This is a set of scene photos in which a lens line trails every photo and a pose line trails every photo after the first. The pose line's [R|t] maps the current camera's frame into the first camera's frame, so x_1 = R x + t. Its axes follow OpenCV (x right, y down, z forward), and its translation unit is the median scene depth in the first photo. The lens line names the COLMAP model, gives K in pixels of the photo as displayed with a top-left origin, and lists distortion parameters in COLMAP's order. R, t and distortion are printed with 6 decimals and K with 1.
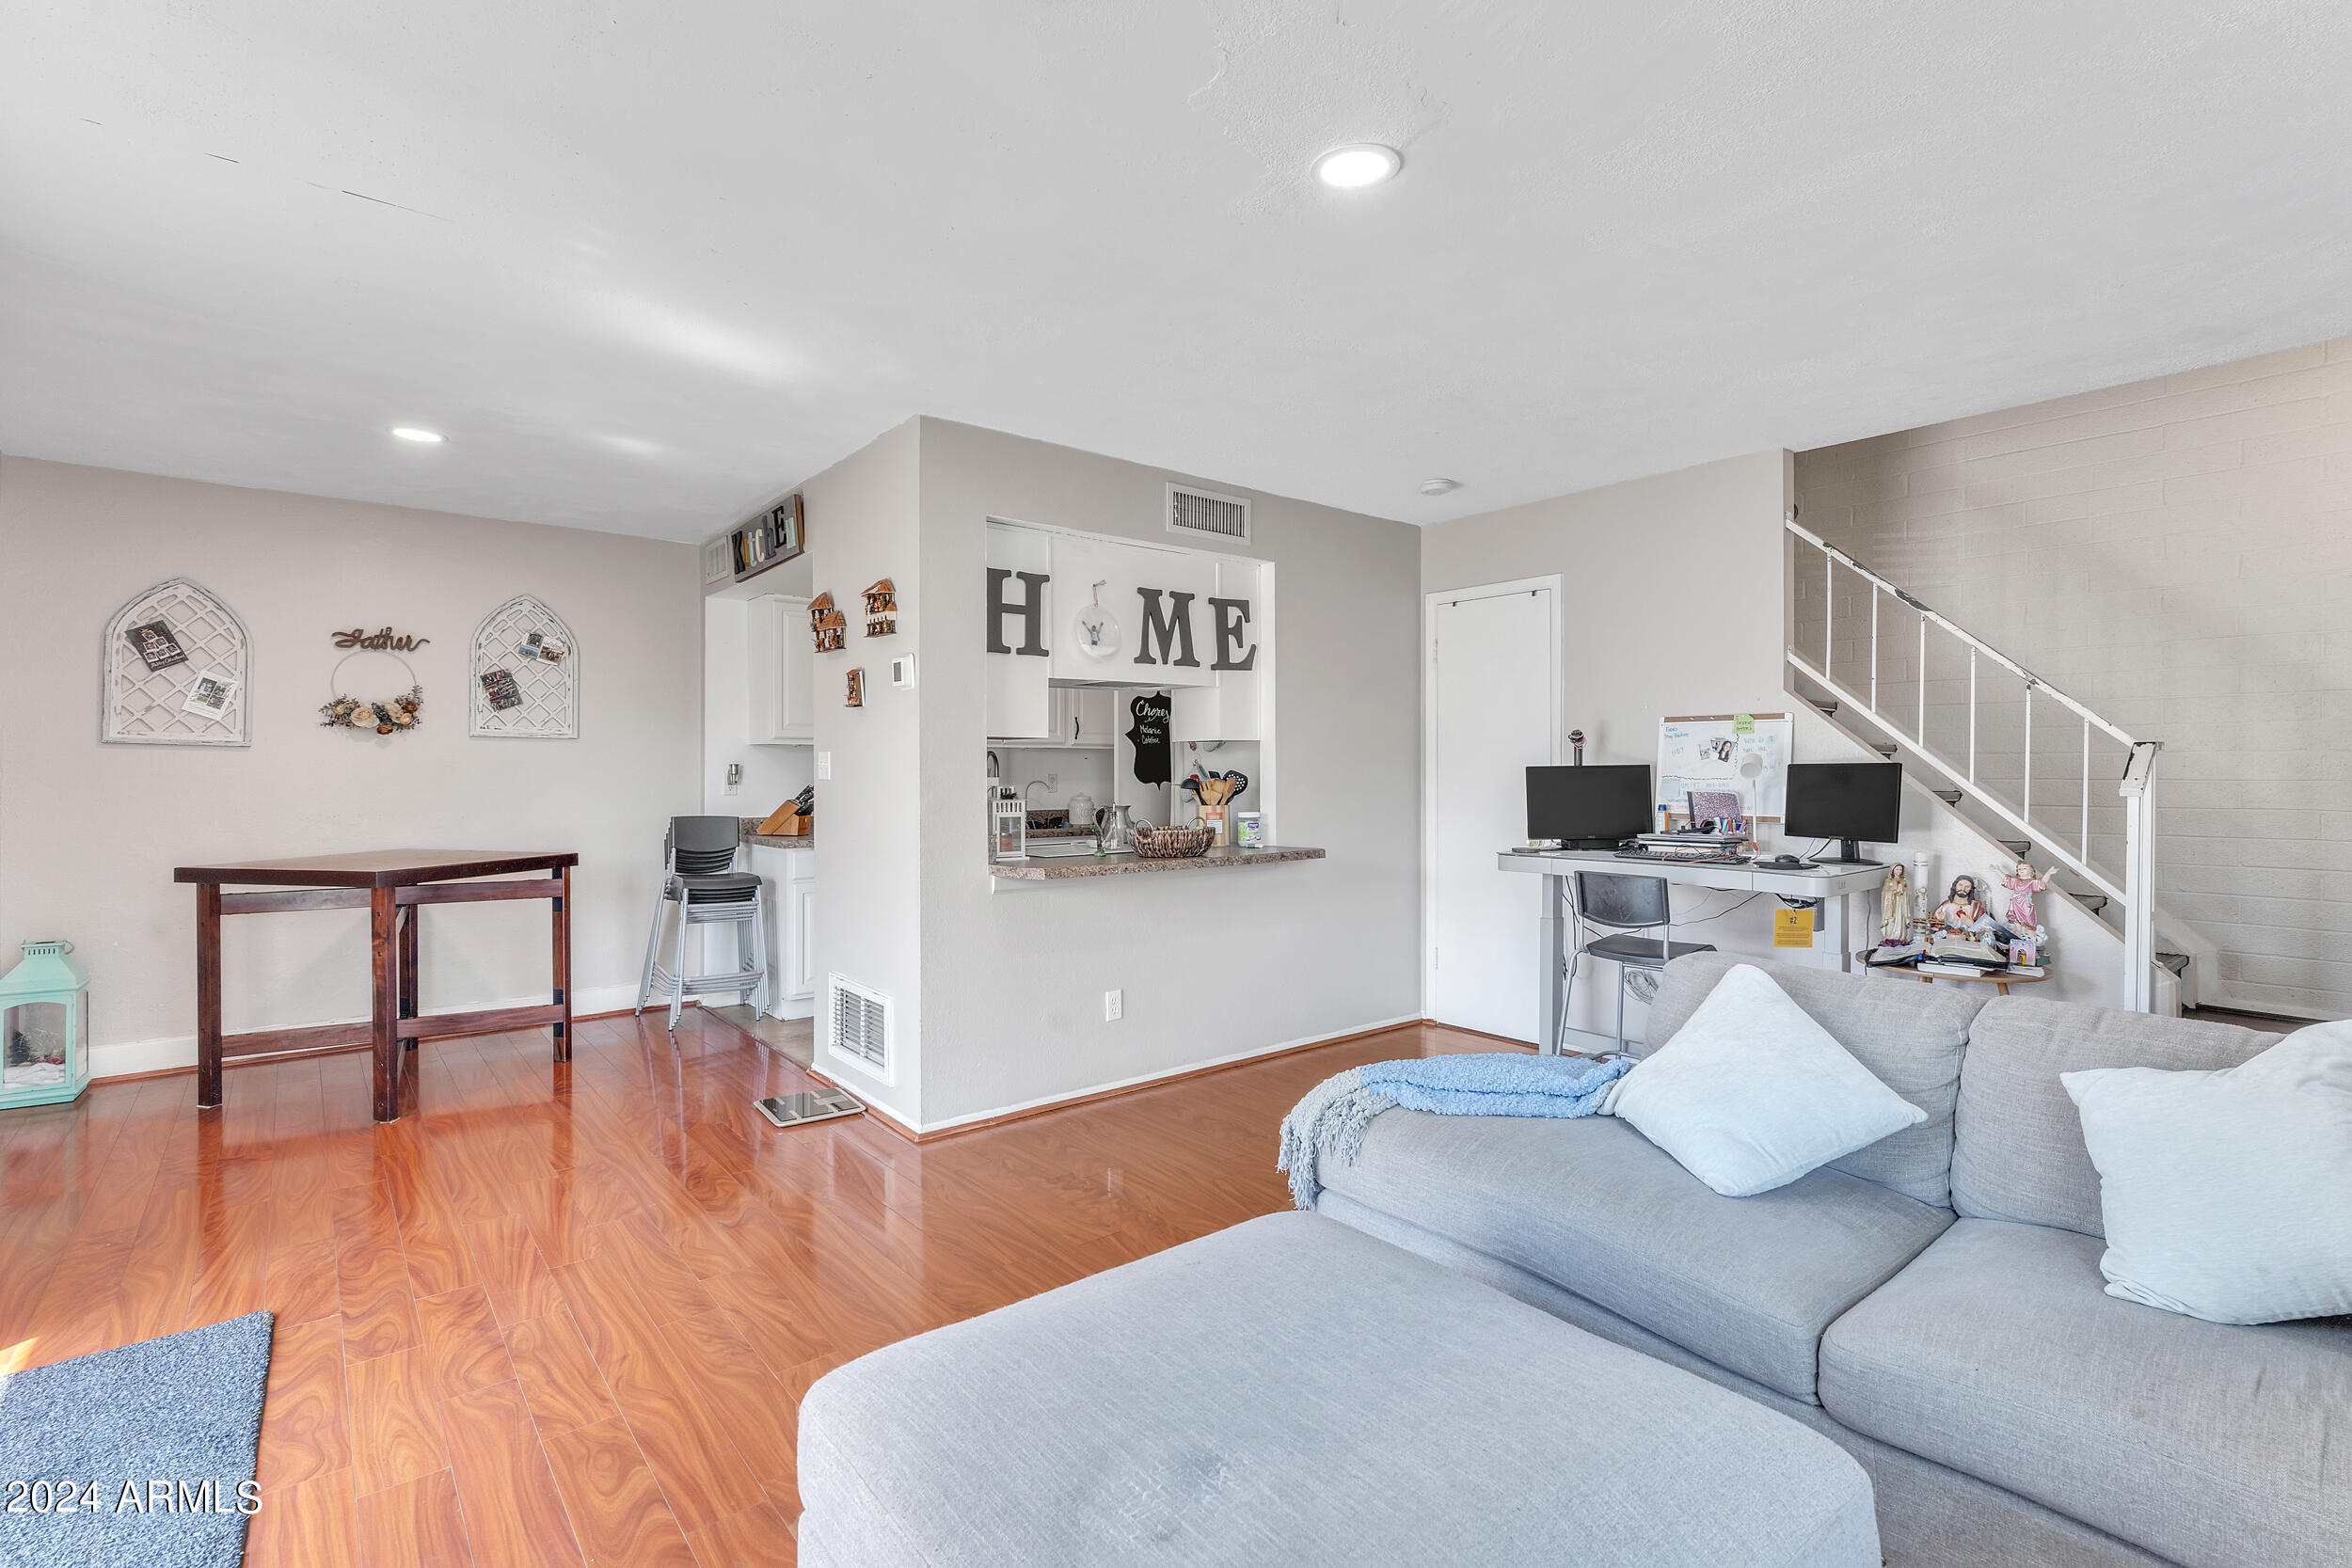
lens RADIAL K [[1088.0, 0, 1167.7], [0, 1088.0, 772.8], [0, 0, 1]] dist [0.001663, -0.001533]
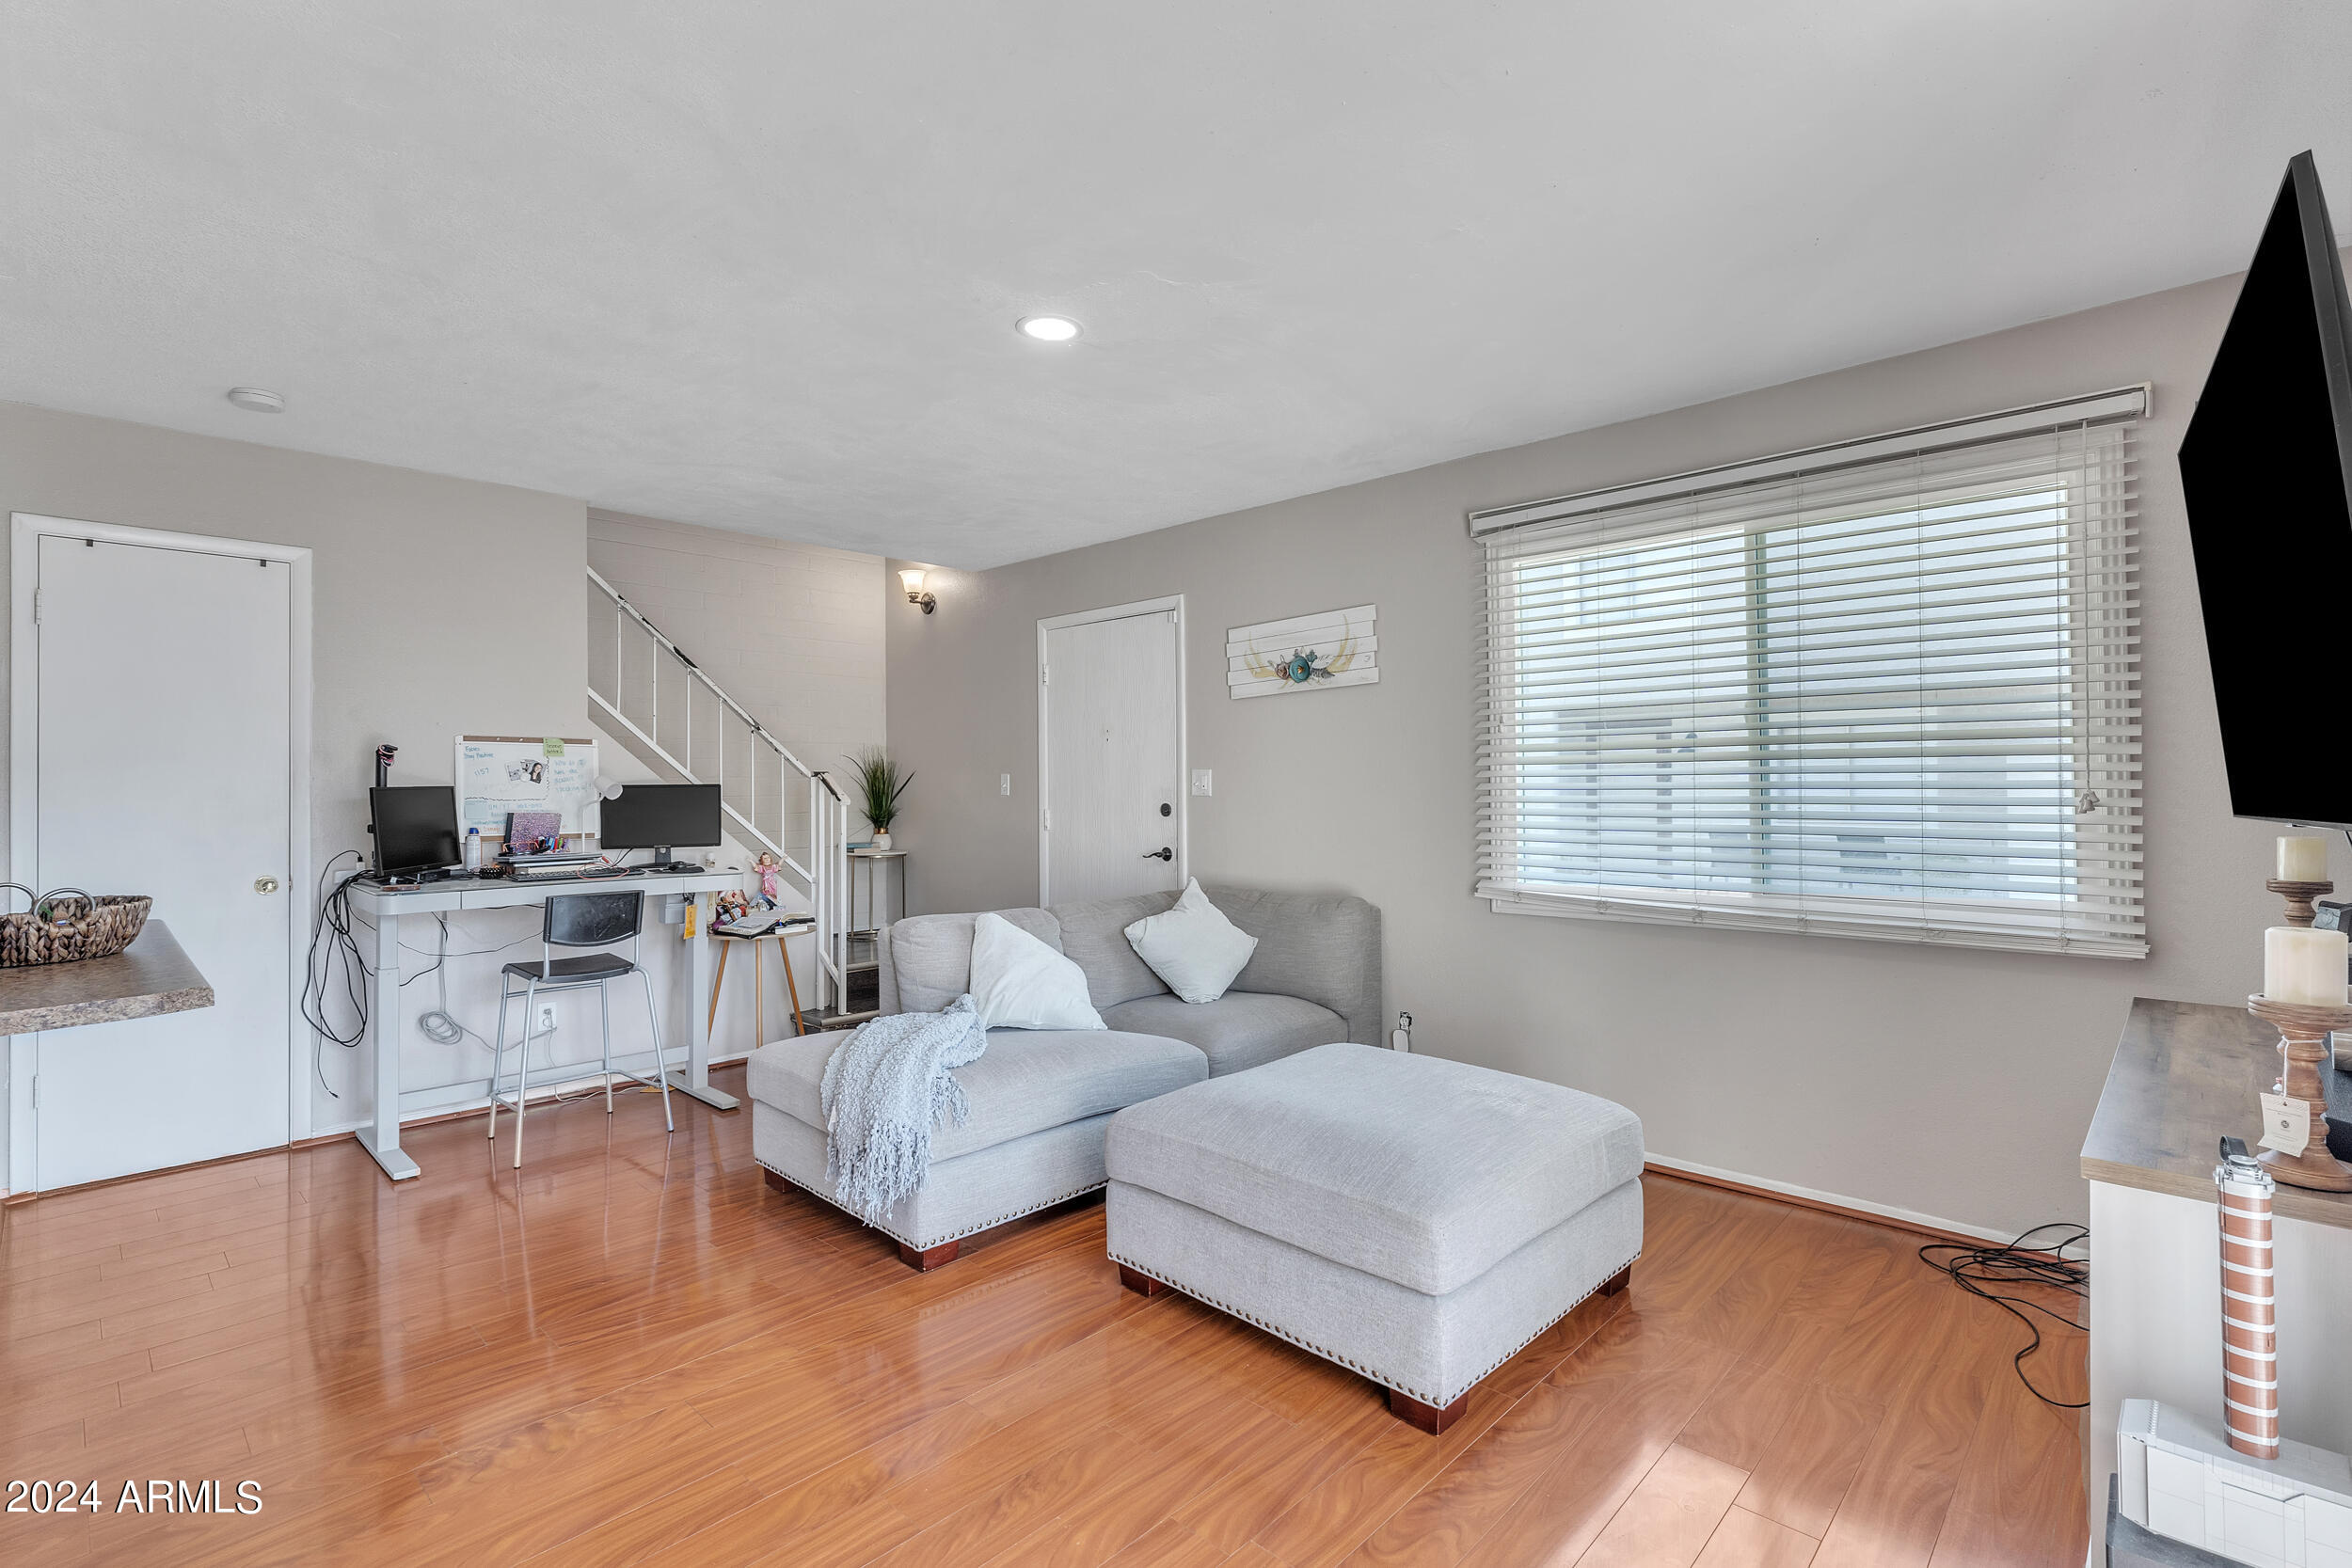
lens RADIAL K [[1088.0, 0, 1174.4], [0, 1088.0, 778.0], [0, 0, 1]] dist [0.001663, -0.001533]
pose [[-0.136136, 0.004979, 0.990678, -0.604320], [0.005516, 0.999976, -0.004267, -0.007230], [-0.990675, 0.004884, -0.136160, 0.552790]]
